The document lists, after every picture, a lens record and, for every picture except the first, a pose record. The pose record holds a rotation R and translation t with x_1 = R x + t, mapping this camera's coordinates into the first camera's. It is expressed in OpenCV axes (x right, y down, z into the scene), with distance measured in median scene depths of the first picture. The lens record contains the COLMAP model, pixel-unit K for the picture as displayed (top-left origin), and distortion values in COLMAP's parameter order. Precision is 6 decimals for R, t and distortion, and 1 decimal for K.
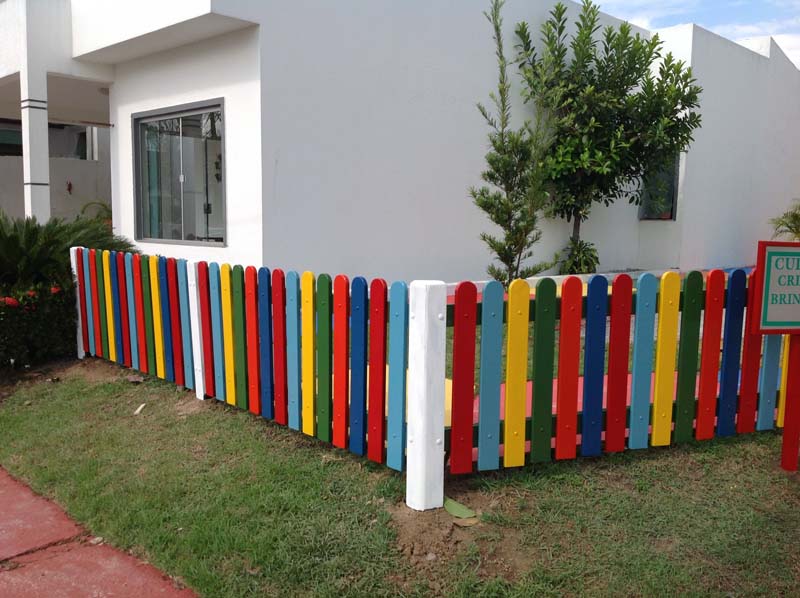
lens RADIAL K [[788.2, 0, 374.3], [0, 788.2, 298.5], [0, 0, 1]] dist [0.142005, -0.316252]
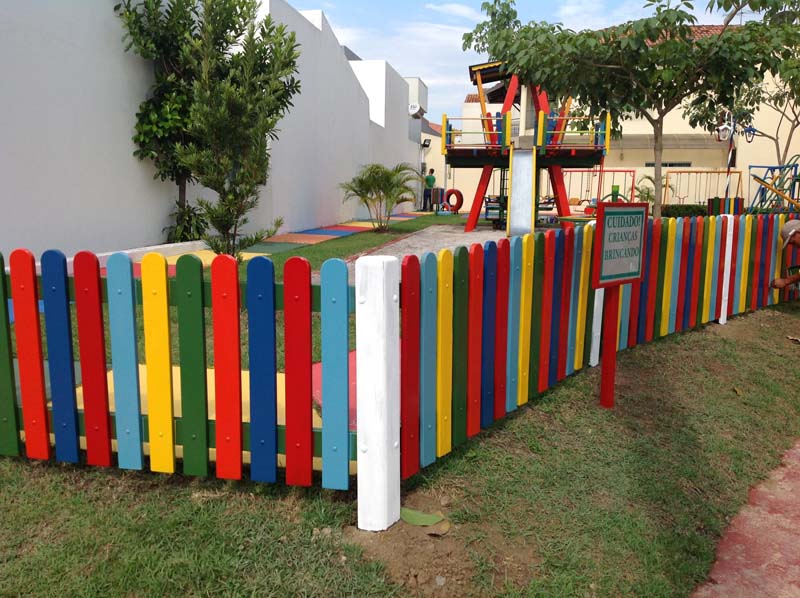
lens RADIAL K [[773.3, 0, 399.5], [0, 773.3, 316.4], [0, 0, 1]] dist [0.153870, -0.288209]
pose [[0.795555, -0.102560, 0.597138, -0.332580], [0.060928, 0.994115, 0.089569, -0.026107], [-0.602810, -0.034875, 0.797122, 0.281741]]
